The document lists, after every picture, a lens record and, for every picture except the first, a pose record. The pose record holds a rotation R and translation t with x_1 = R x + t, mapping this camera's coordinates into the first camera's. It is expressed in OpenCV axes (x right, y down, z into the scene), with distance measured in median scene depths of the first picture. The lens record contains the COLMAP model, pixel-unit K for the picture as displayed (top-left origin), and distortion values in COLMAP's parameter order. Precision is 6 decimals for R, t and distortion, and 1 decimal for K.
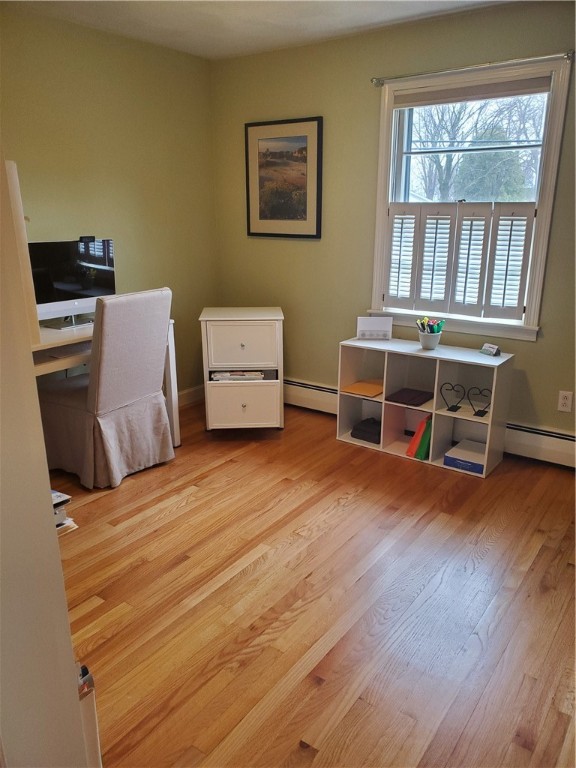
lens RADIAL K [[593.1, 0, 288.0], [0, 593.1, 384.0], [0, 0, 1]] dist [0.044379, -0.001802]
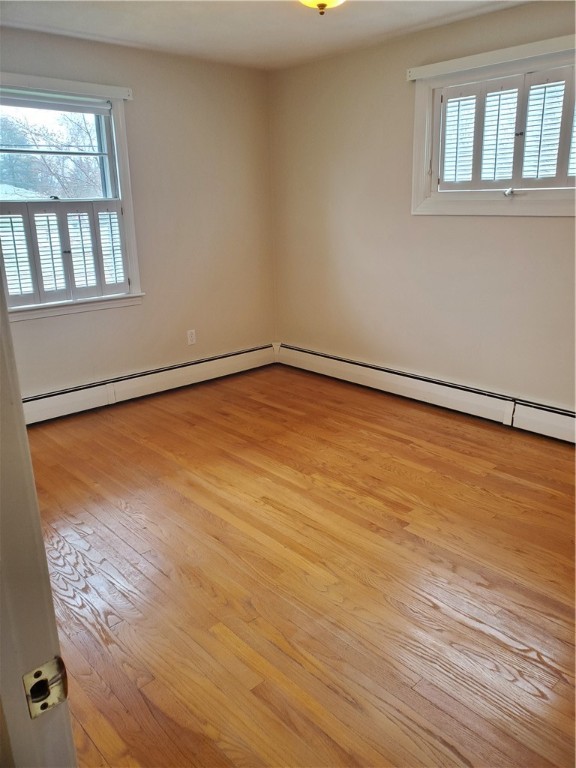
lens RADIAL K [[593.1, 0, 288.0], [0, 593.1, 384.0], [0, 0, 1]] dist [0.044379, -0.001802]
pose [[0.196647, -0.295743, 0.934808, -0.784526], [0.305992, 0.924316, 0.228055, -0.111005], [-0.931504, 0.241197, 0.272259, 0.385373]]
